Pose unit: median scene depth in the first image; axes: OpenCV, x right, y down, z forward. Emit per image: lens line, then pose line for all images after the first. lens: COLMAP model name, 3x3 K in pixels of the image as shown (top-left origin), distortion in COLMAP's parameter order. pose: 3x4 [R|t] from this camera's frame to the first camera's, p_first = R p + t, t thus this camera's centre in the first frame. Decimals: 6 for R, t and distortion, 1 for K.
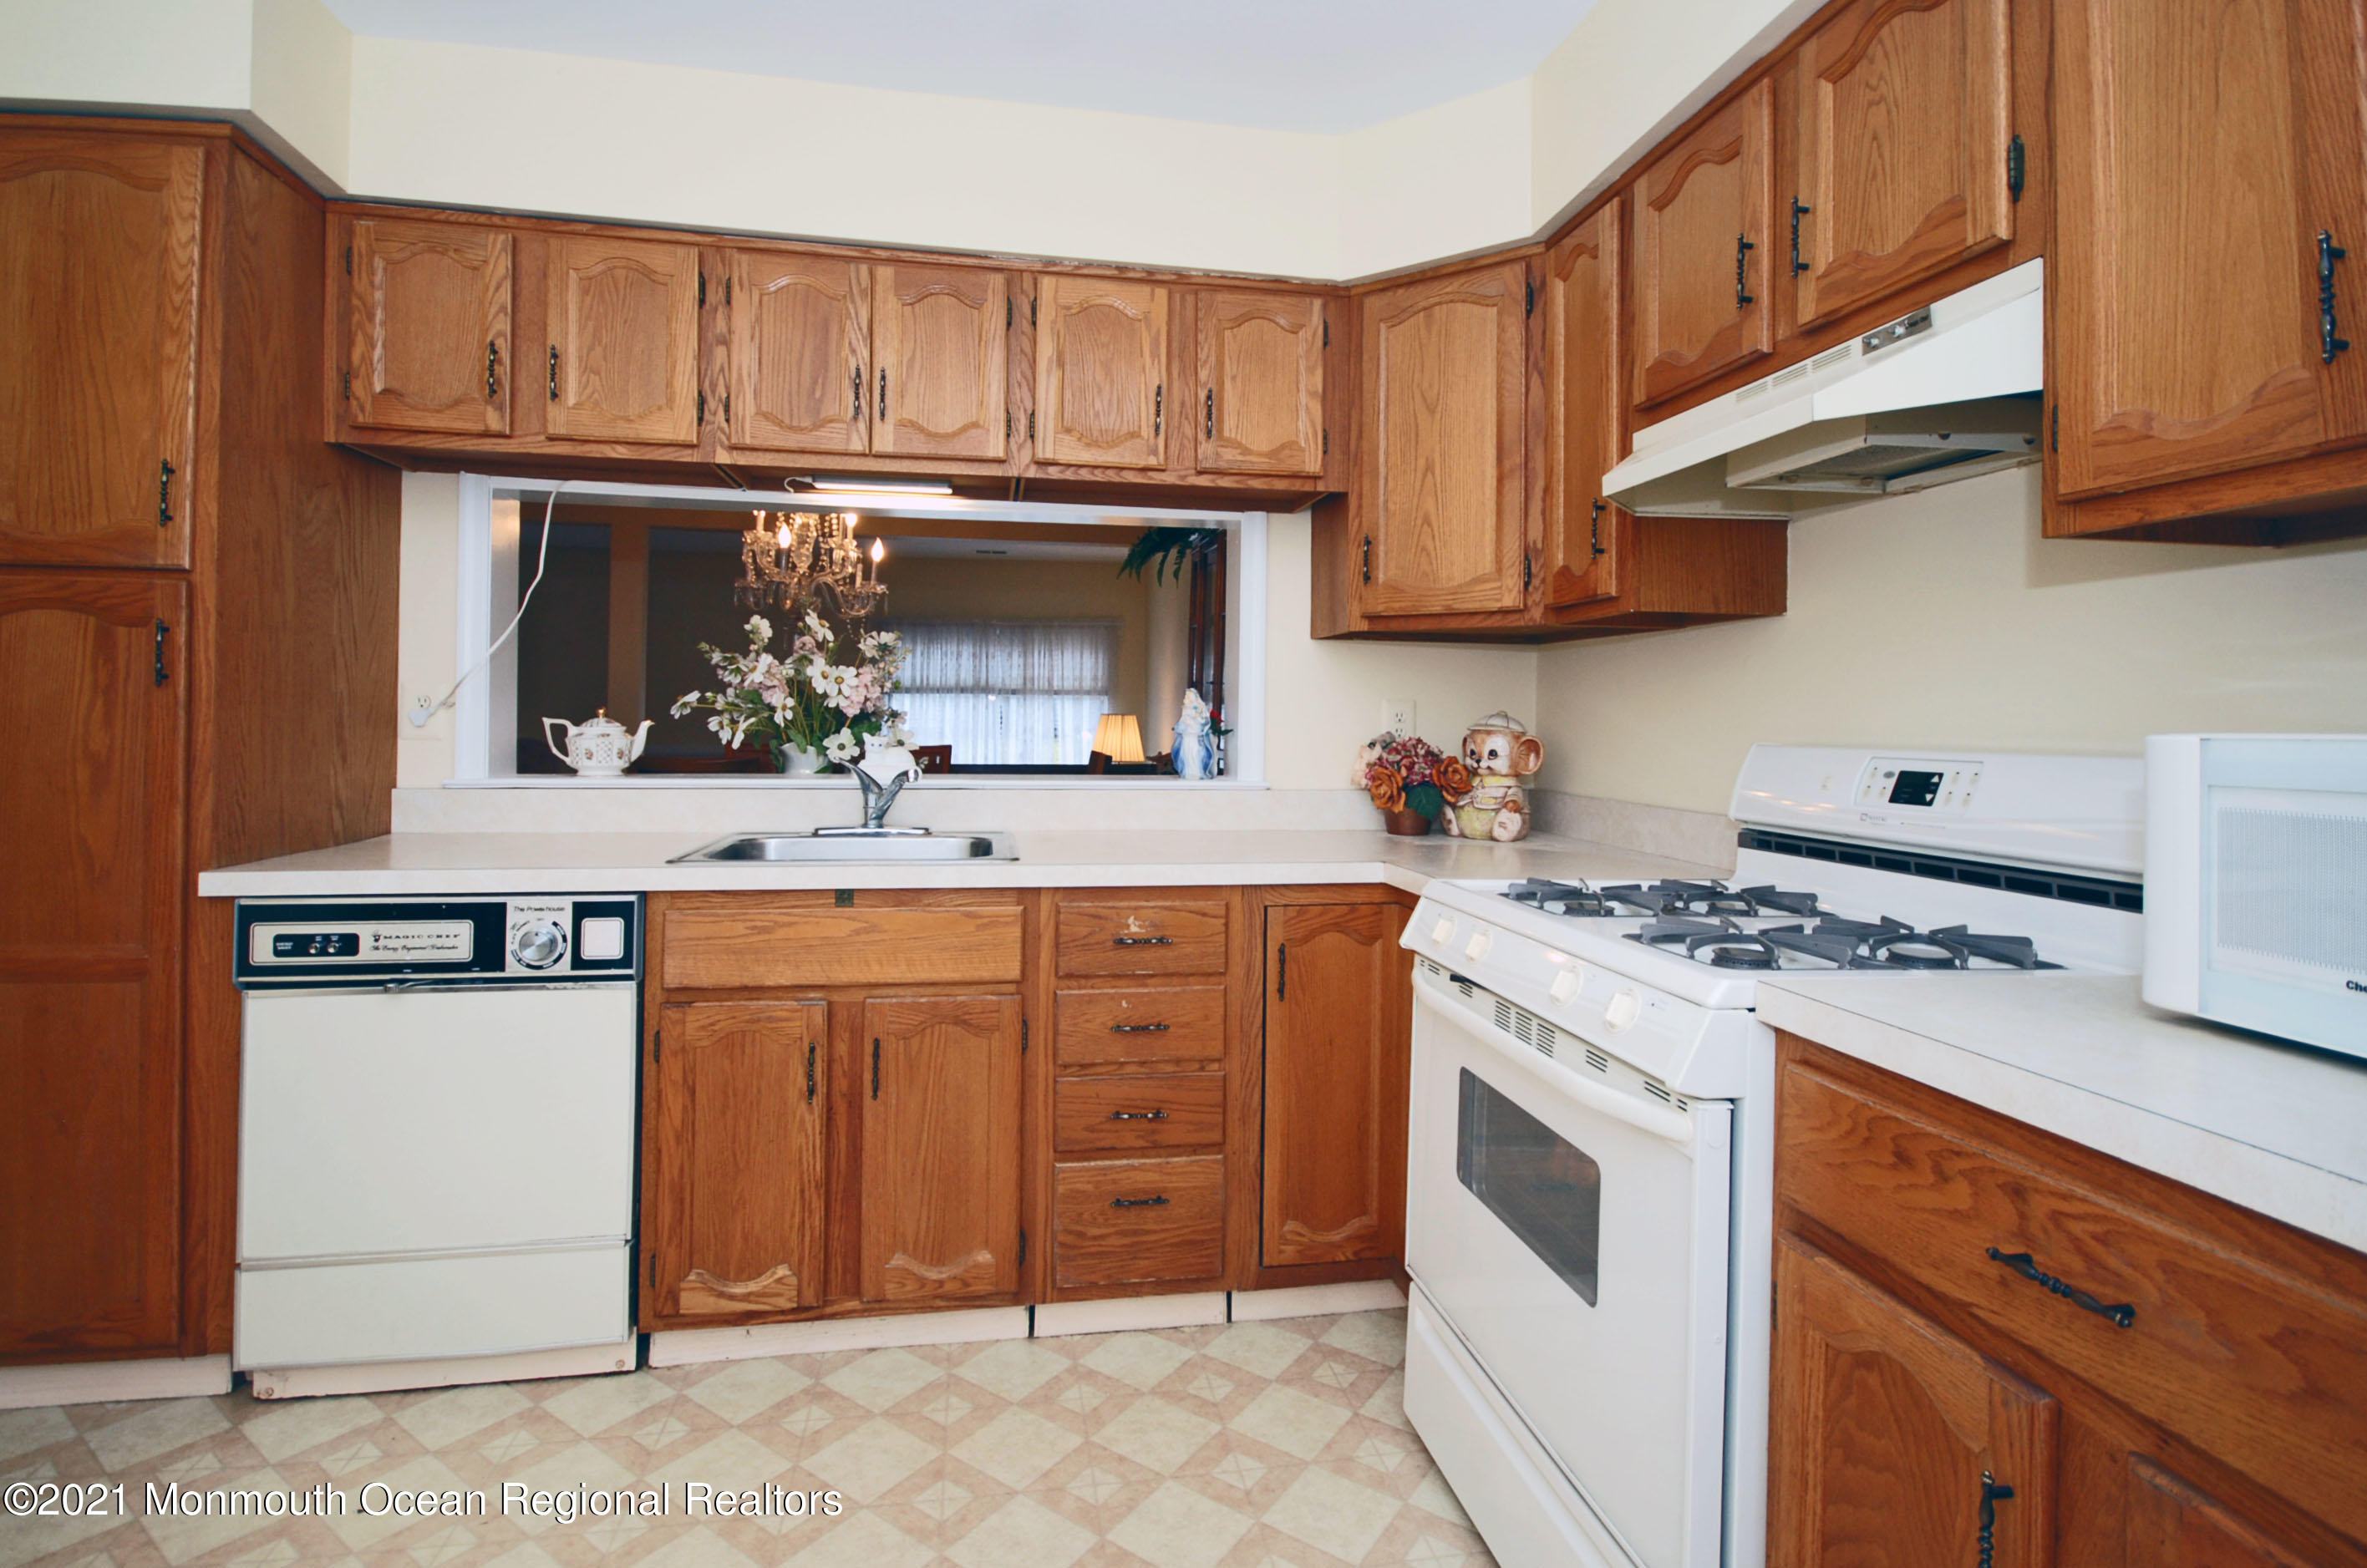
lens RADIAL K [[1136.8, 0, 1170.2], [0, 1136.8, 699.0], [0, 0, 1]] dist [0.000146, -0.002096]
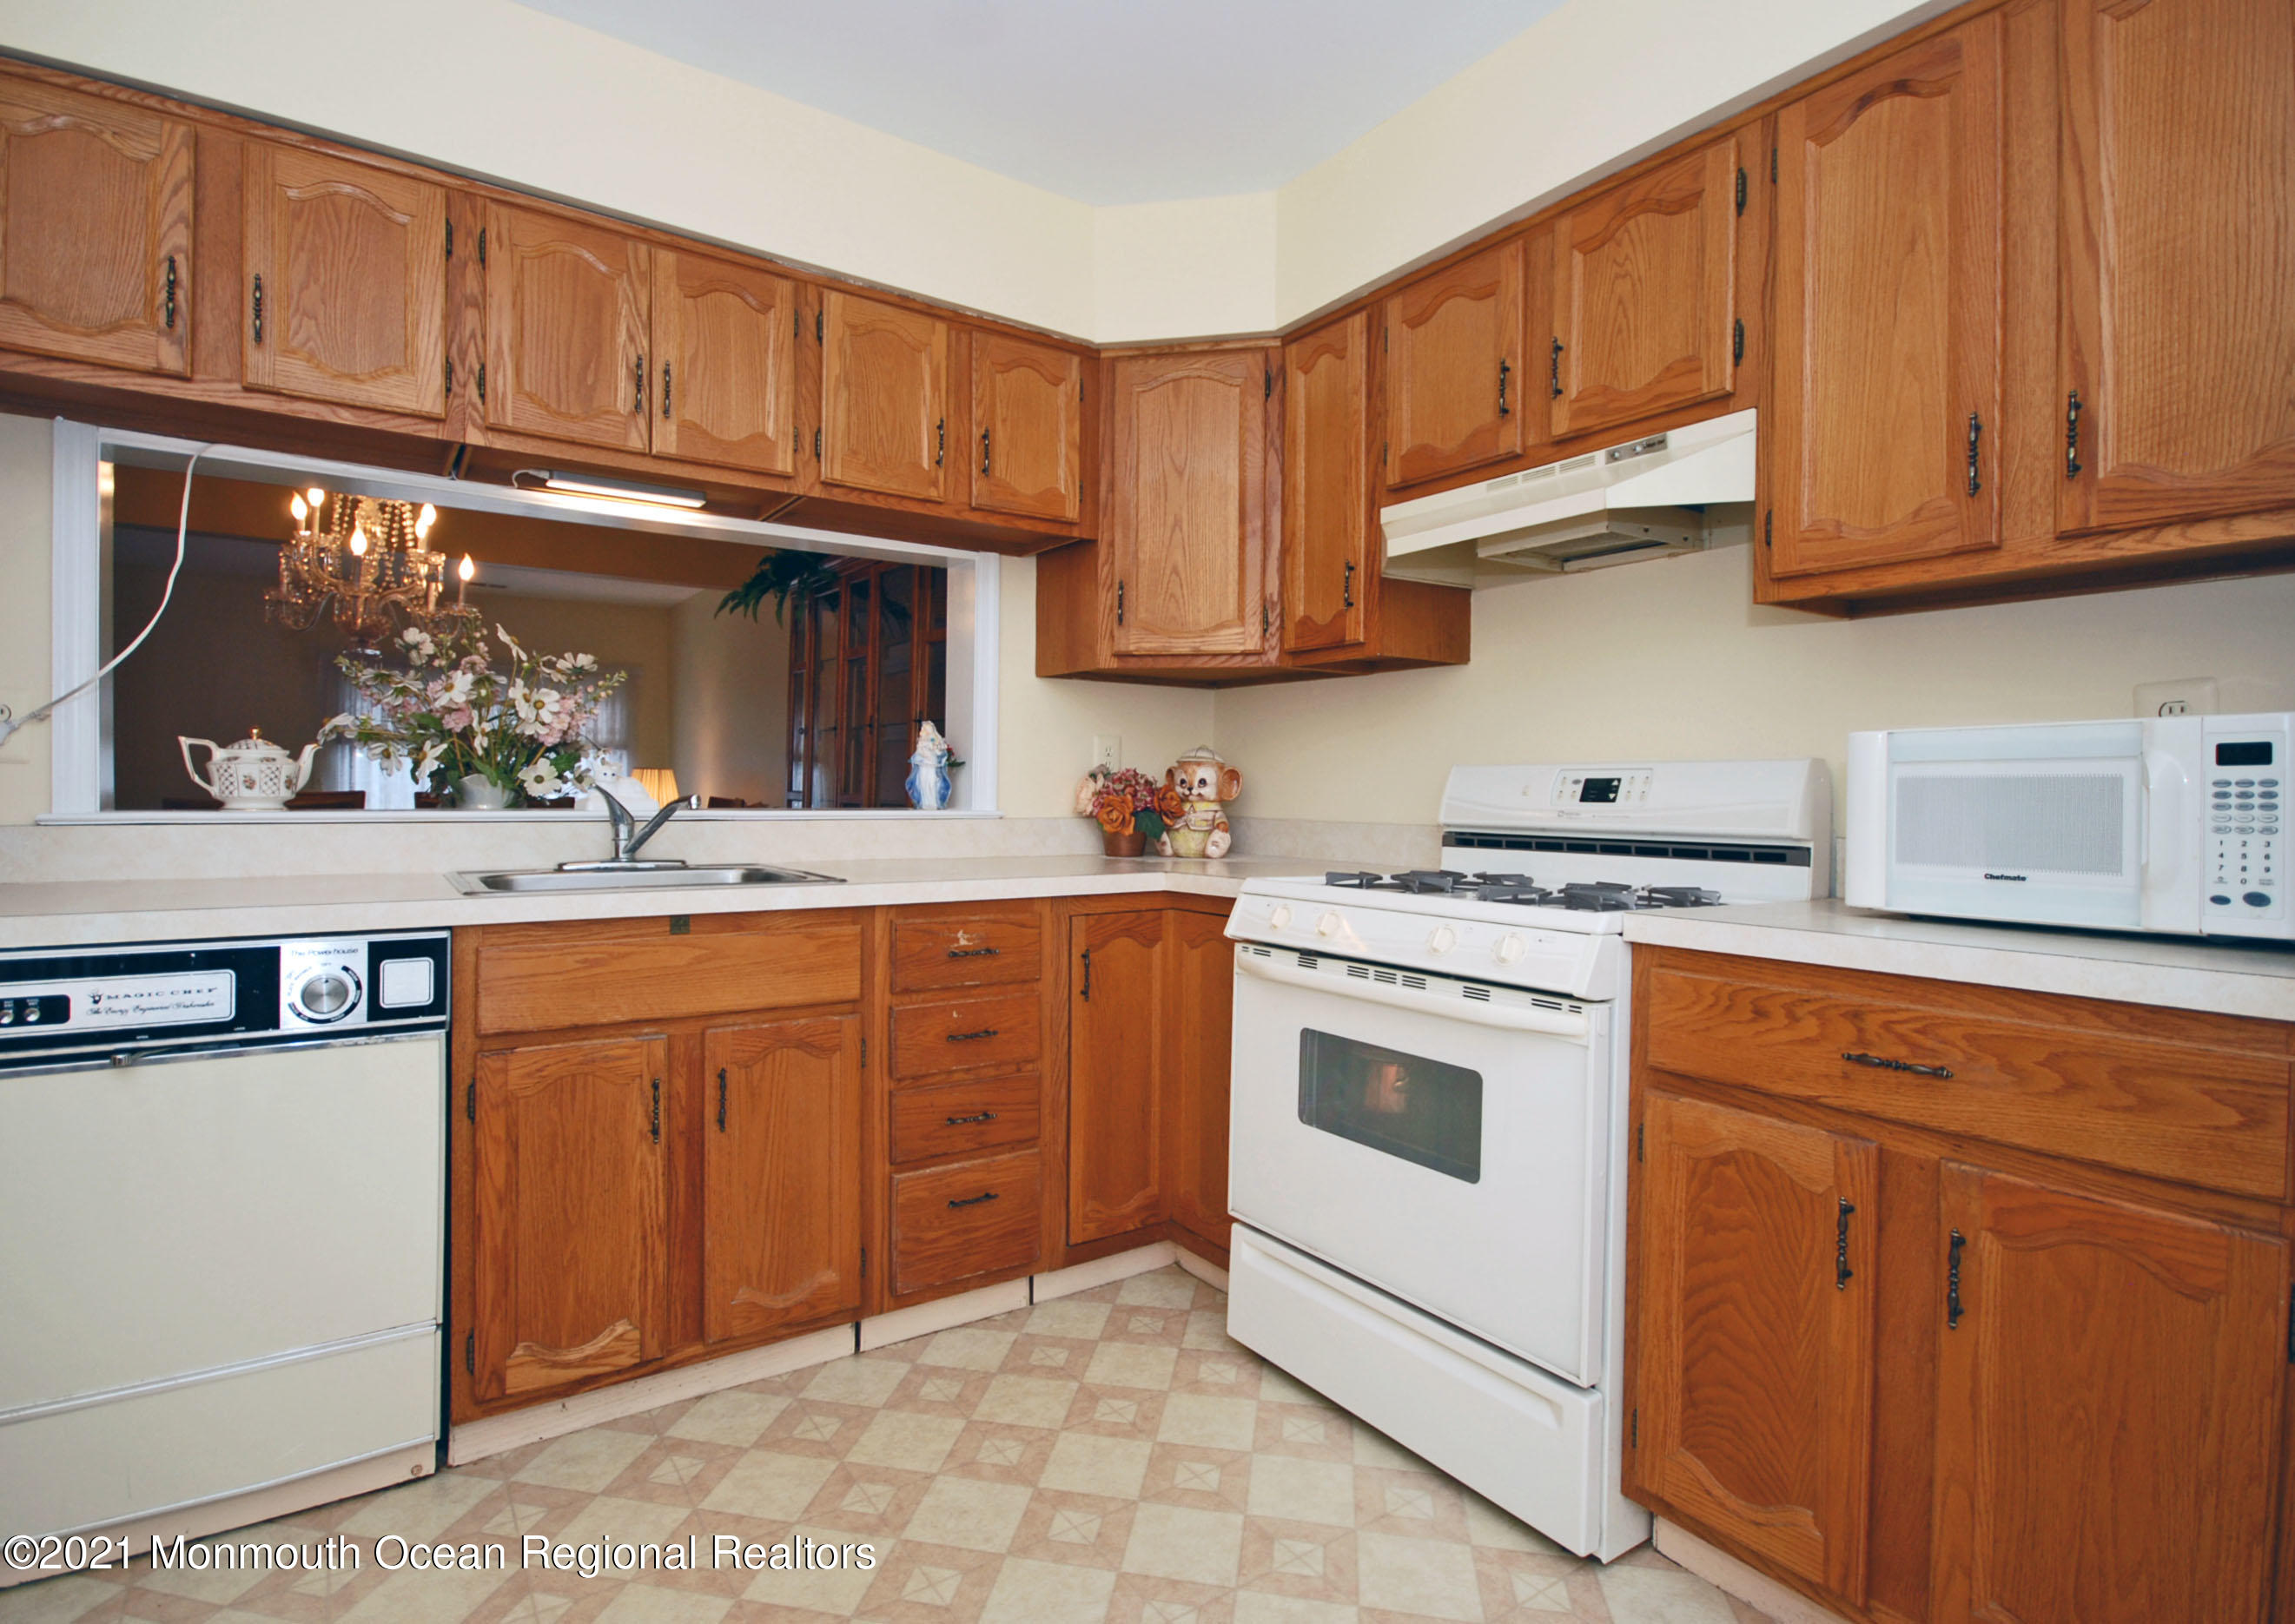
lens RADIAL K [[1129.7, 0, 1104.2], [0, 1129.7, 791.2], [0, 0, 1]] dist [0.000336, -0.006097]
pose [[0.914624, -0.004734, 0.404279, -0.338307], [-0.004782, 0.999735, 0.022525, 0.041317], [-0.404278, -0.022535, 0.914358, 0.006800]]
